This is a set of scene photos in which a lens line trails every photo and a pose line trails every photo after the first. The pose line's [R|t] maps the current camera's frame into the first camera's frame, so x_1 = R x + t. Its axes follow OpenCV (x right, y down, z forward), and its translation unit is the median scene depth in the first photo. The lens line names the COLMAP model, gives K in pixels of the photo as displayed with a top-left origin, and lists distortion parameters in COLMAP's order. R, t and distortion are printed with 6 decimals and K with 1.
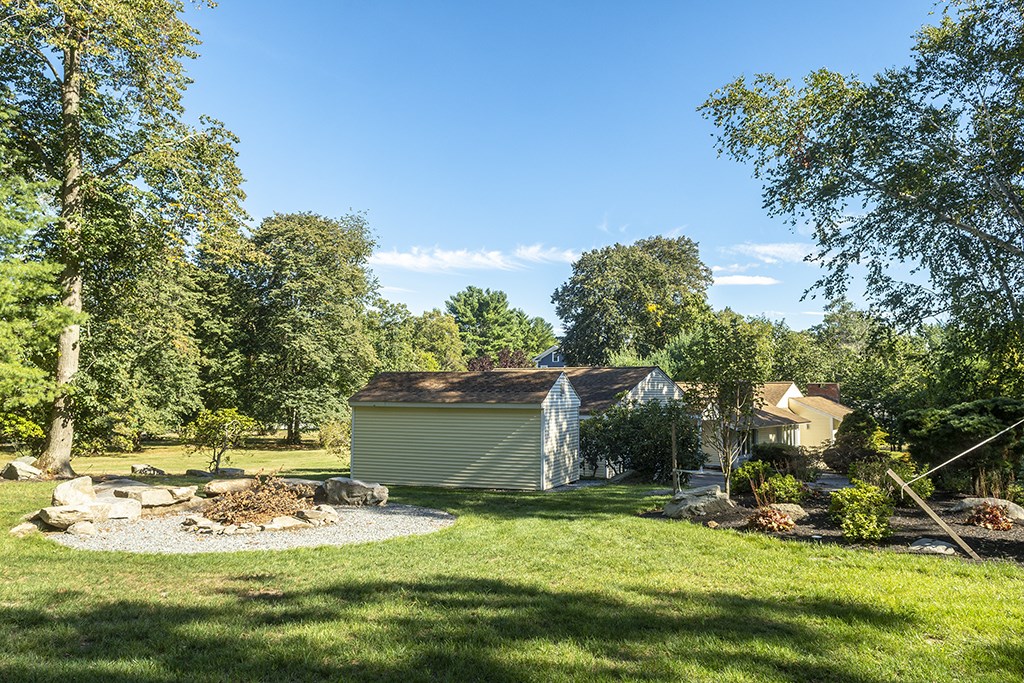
lens RADIAL K [[738.2, 0, 511.2], [0, 738.2, 338.2], [0, 0, 1]] dist [-0.010685, 0.011934]
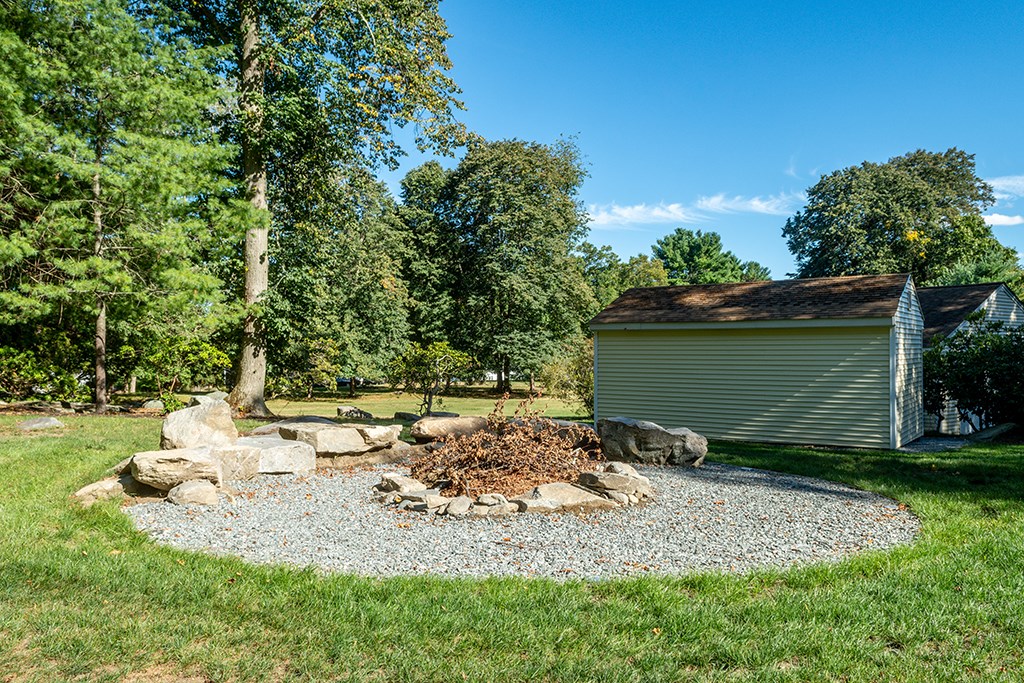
lens RADIAL K [[738.2, 0, 510.6], [0, 738.2, 343.0], [0, 0, 1]] dist [-0.010685, 0.011934]
pose [[0.965015, -0.008192, -0.262067, -0.075523], [0.025245, 0.997771, 0.061773, 0.041590], [0.260977, -0.066227, 0.963071, 0.186869]]
